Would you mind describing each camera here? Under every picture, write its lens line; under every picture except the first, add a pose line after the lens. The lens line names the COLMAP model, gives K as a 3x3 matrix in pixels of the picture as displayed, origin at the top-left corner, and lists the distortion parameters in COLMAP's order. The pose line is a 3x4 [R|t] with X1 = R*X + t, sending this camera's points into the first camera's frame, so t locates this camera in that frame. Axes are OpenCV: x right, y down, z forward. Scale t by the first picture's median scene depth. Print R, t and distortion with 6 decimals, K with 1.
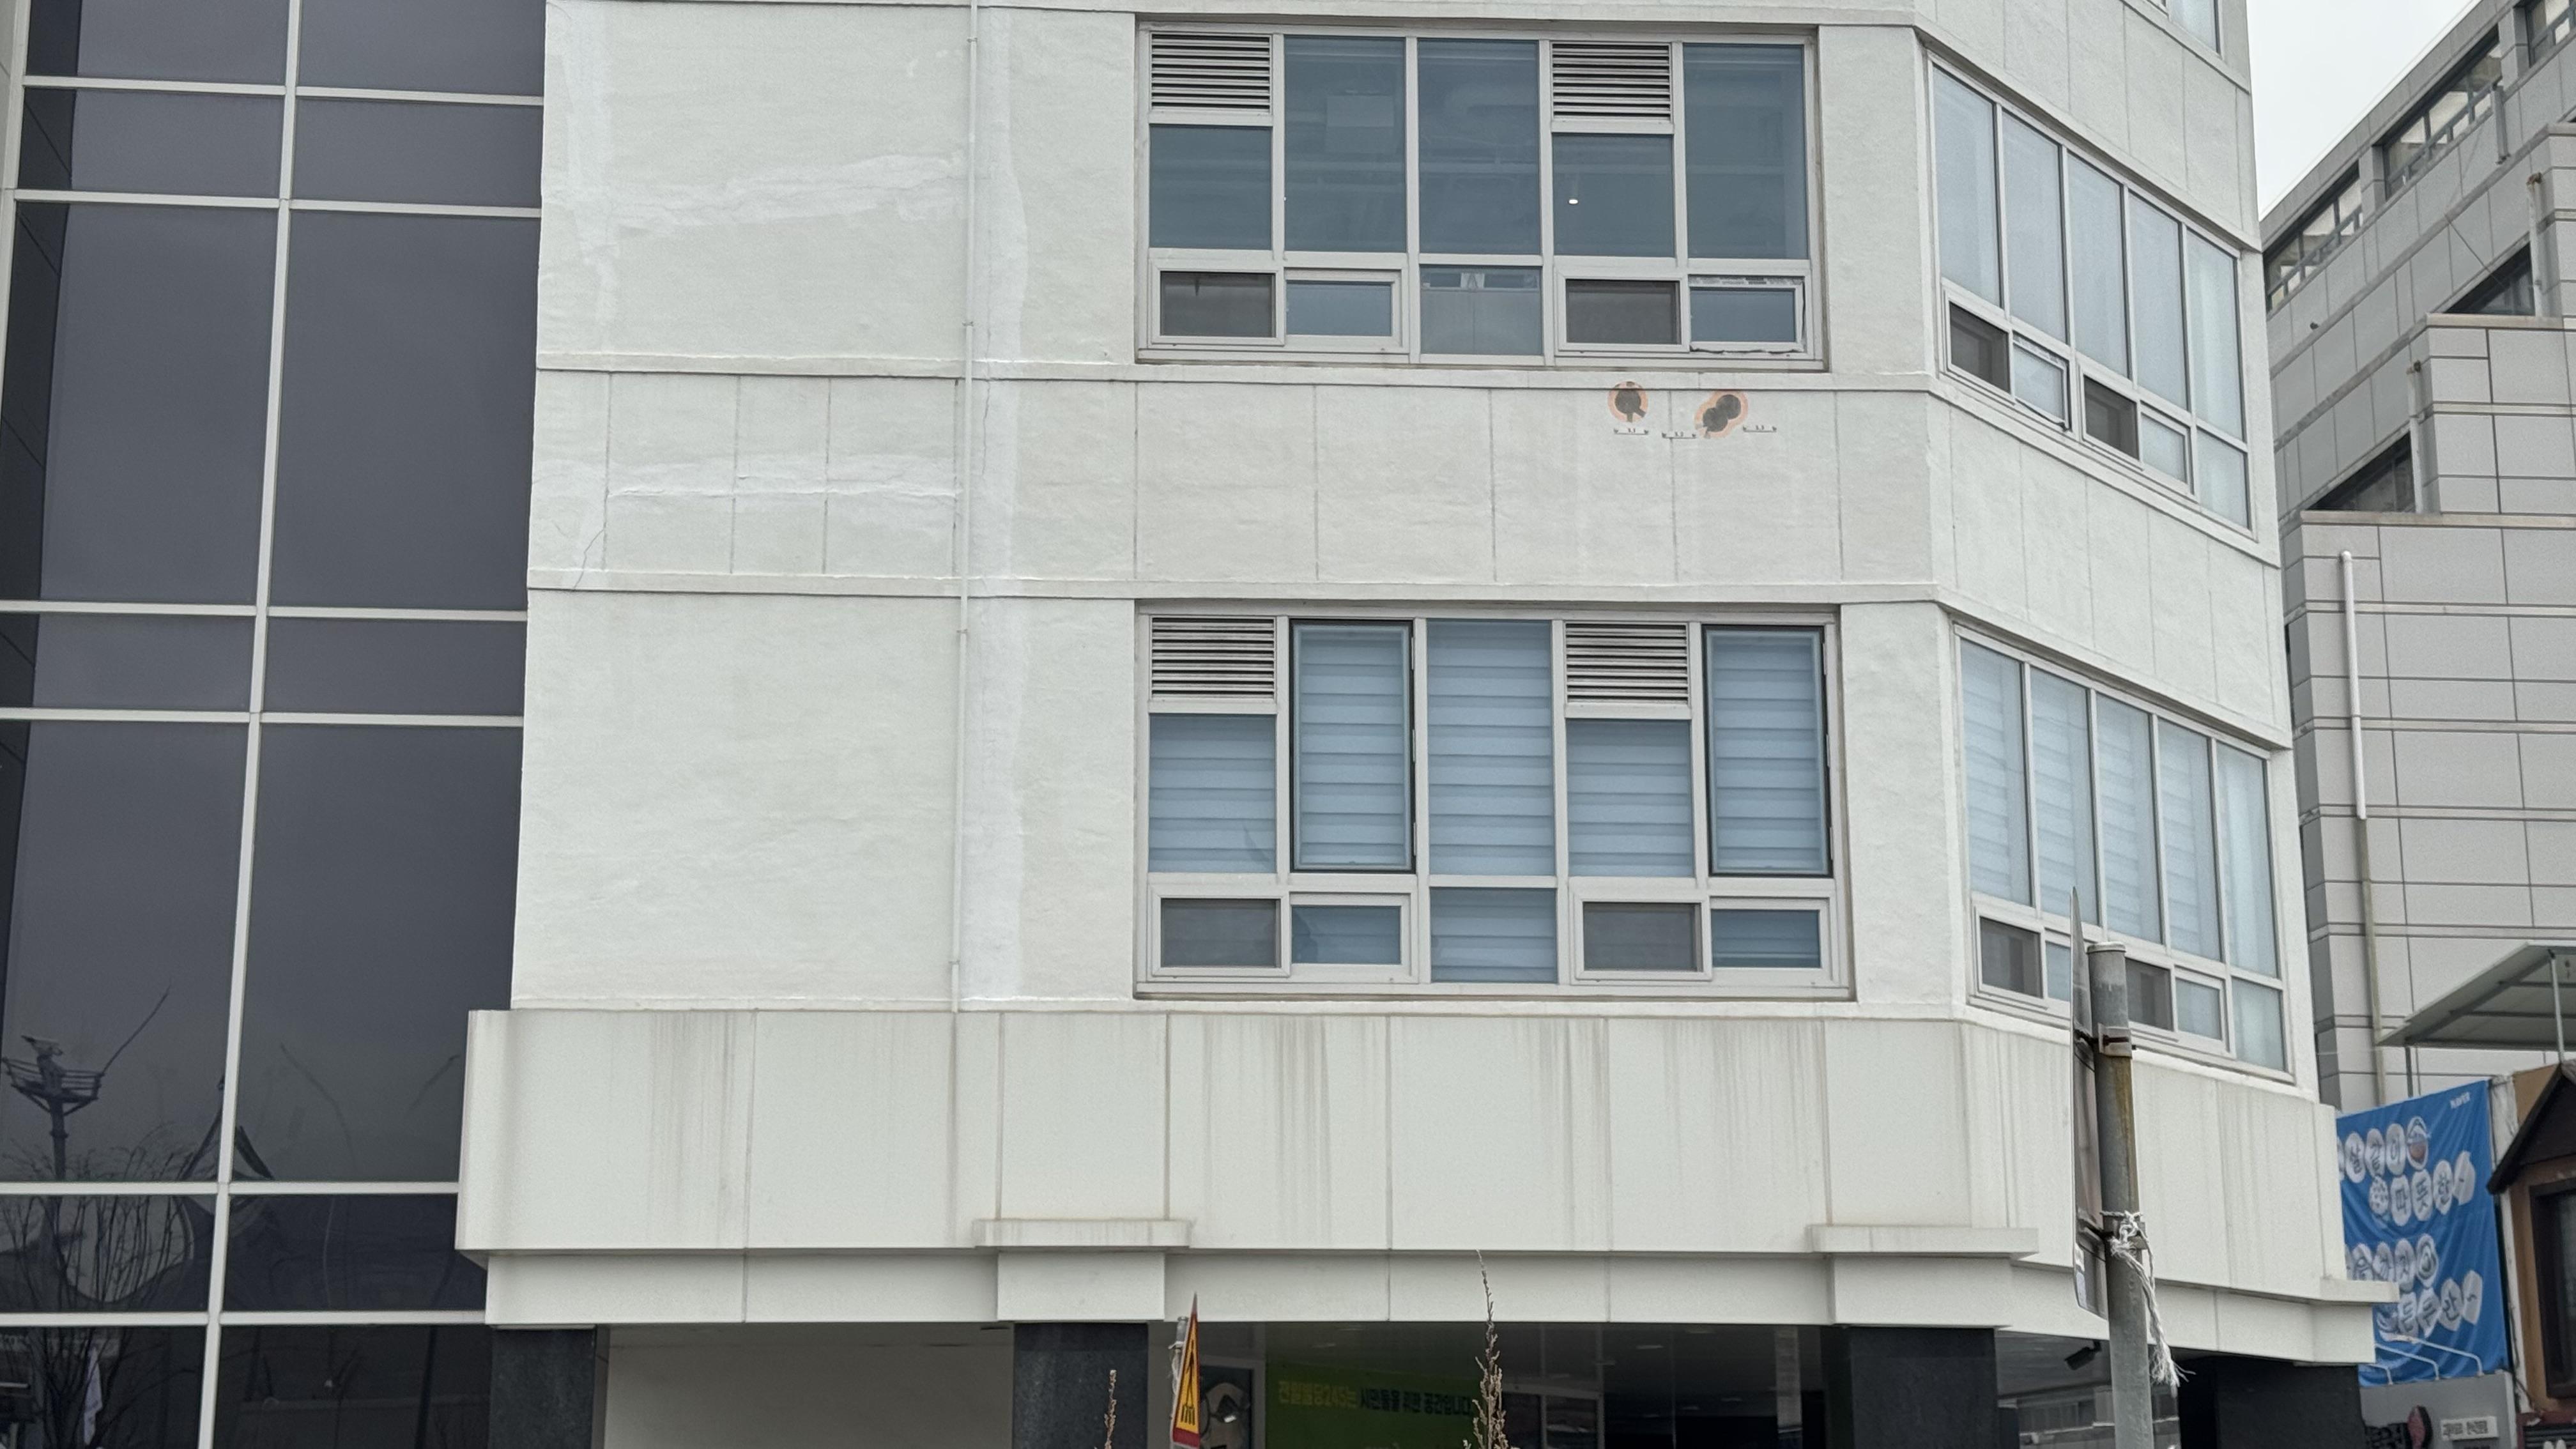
lens RADIAL K [[3602.4, 0, 1289.3], [0, 3602.4, 714.2], [0, 0, 1]] dist [0.137377, 0.000000]
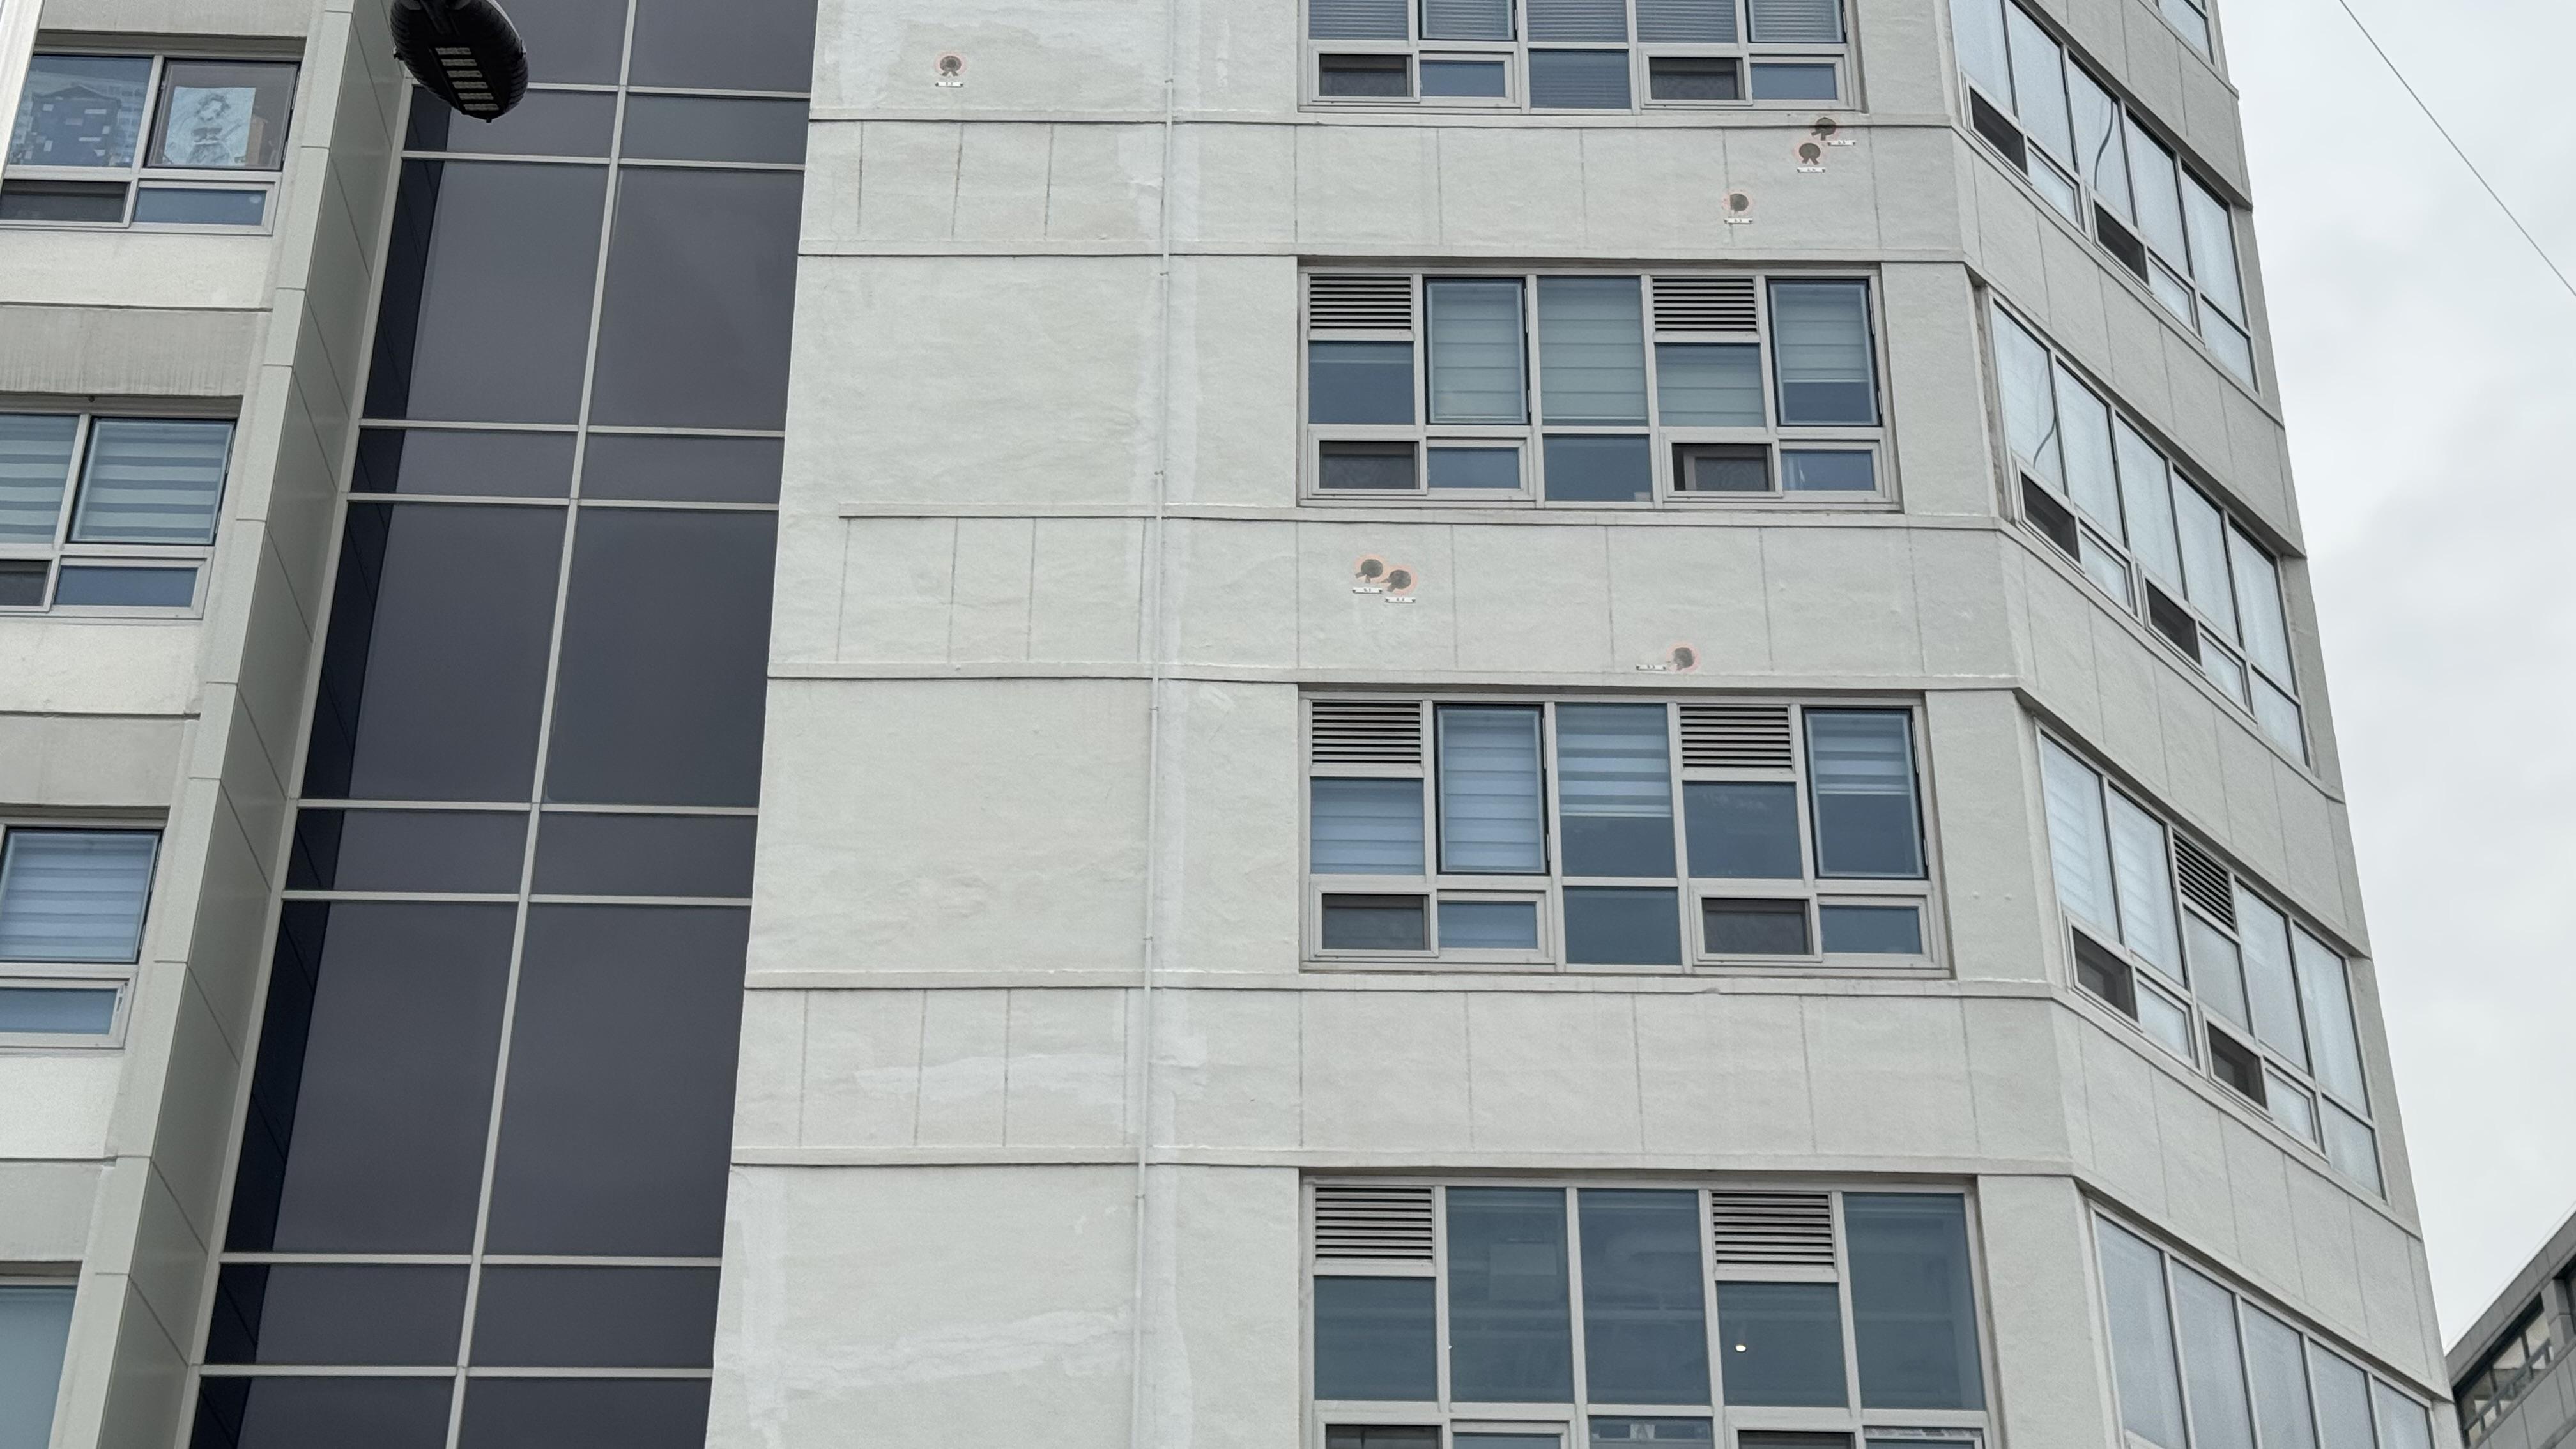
lens RADIAL K [[3602.4, 0, 1280.7], [0, 3602.4, 716.2], [0, 0, 1]] dist [0.137377, 0.000000]
pose [[0.998826, -0.018423, -0.044807, 0.001043], [0.003000, 0.946620, -0.322338, 0.138989], [0.048353, 0.321825, 0.945564, -0.029189]]
